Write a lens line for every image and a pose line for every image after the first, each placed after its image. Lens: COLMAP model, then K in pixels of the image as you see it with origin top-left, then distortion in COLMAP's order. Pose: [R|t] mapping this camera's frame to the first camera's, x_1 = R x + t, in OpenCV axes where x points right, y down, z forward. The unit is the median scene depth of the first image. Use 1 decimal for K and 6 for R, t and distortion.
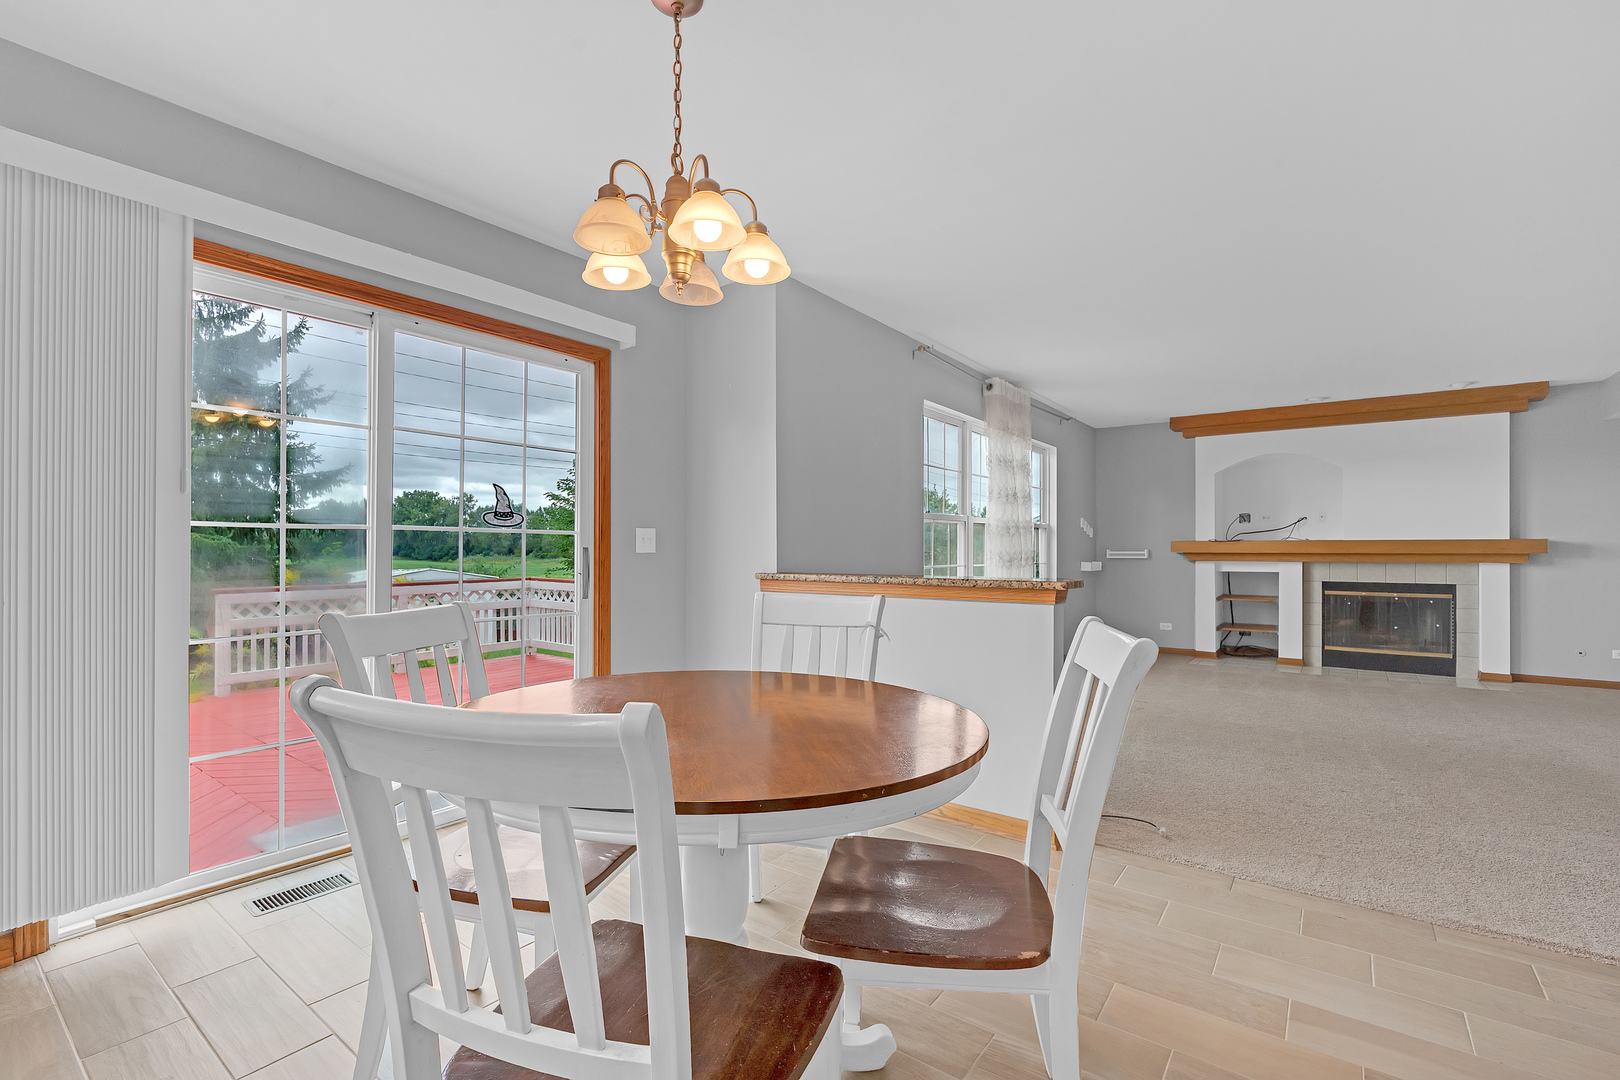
lens RADIAL K [[715.0, 0, 807.0], [0, 715.0, 545.1], [0, 0, 1]] dist [-0.004681, -0.000187]
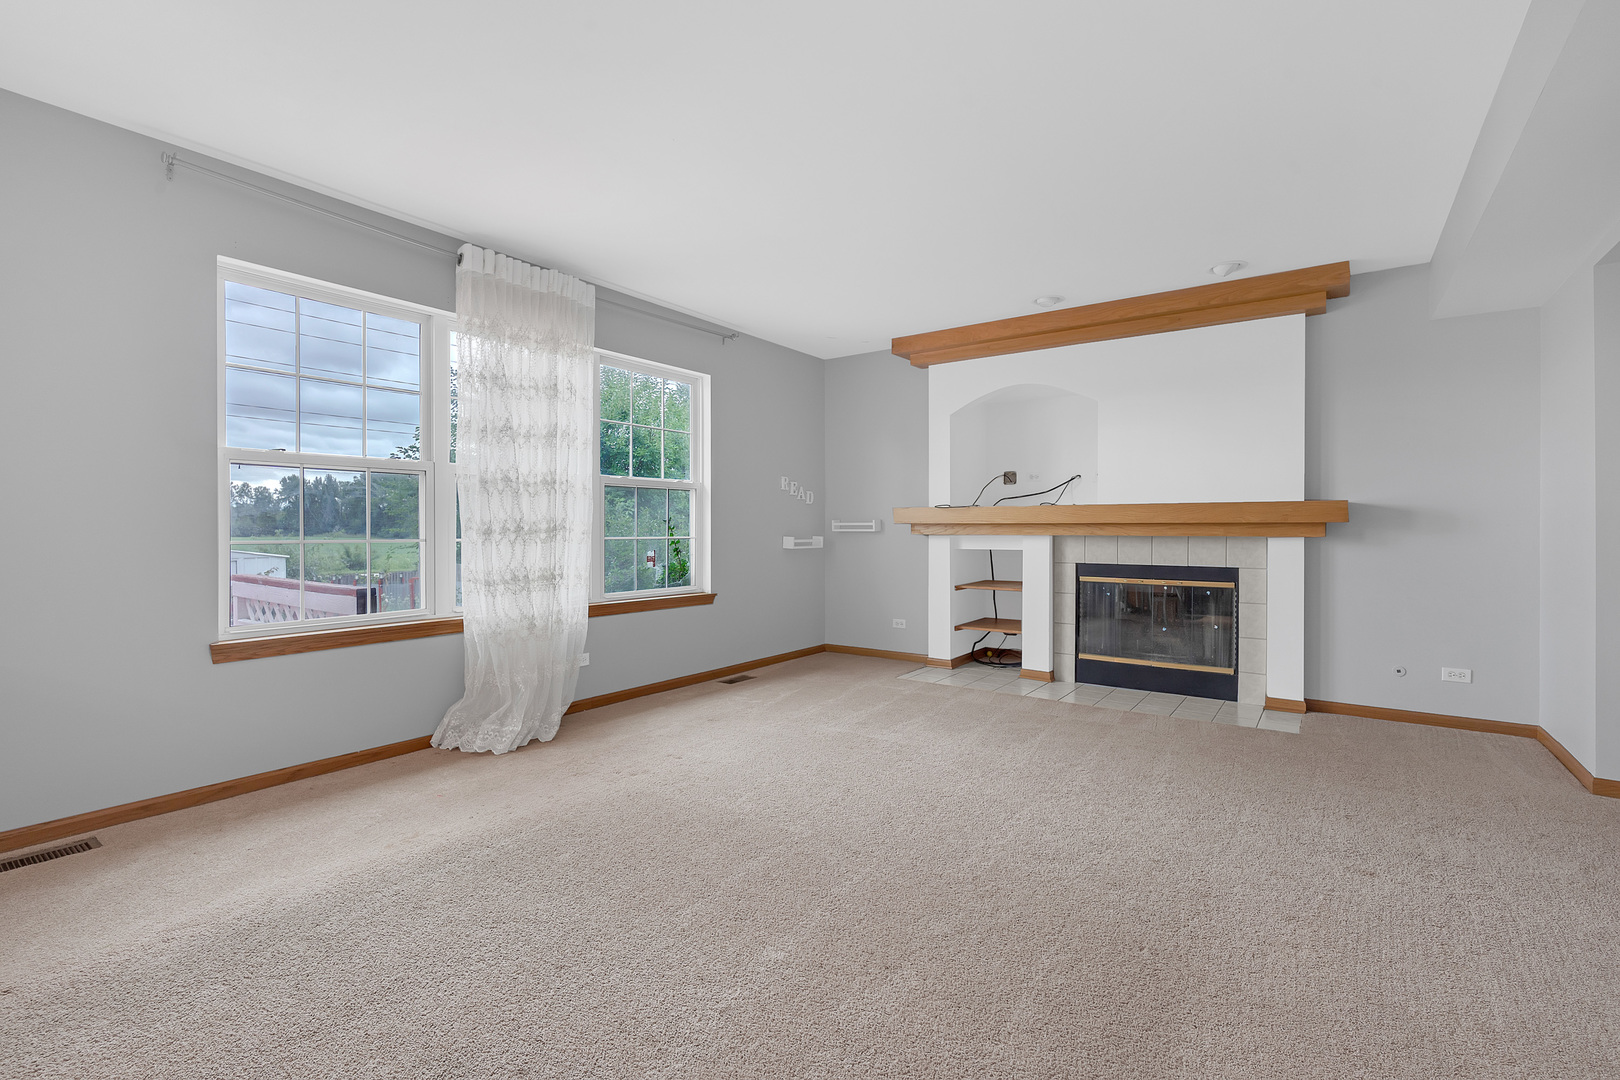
lens RADIAL K [[715.0, 0, 812.8], [0, 715.0, 526.9], [0, 0, 1]] dist [-0.004681, -0.000187]
pose [[0.999796, -0.002277, 0.020081, 0.449876], [0.002127, 0.999970, 0.007492, 0.008557], [-0.020098, -0.007447, 0.999770, 0.293873]]
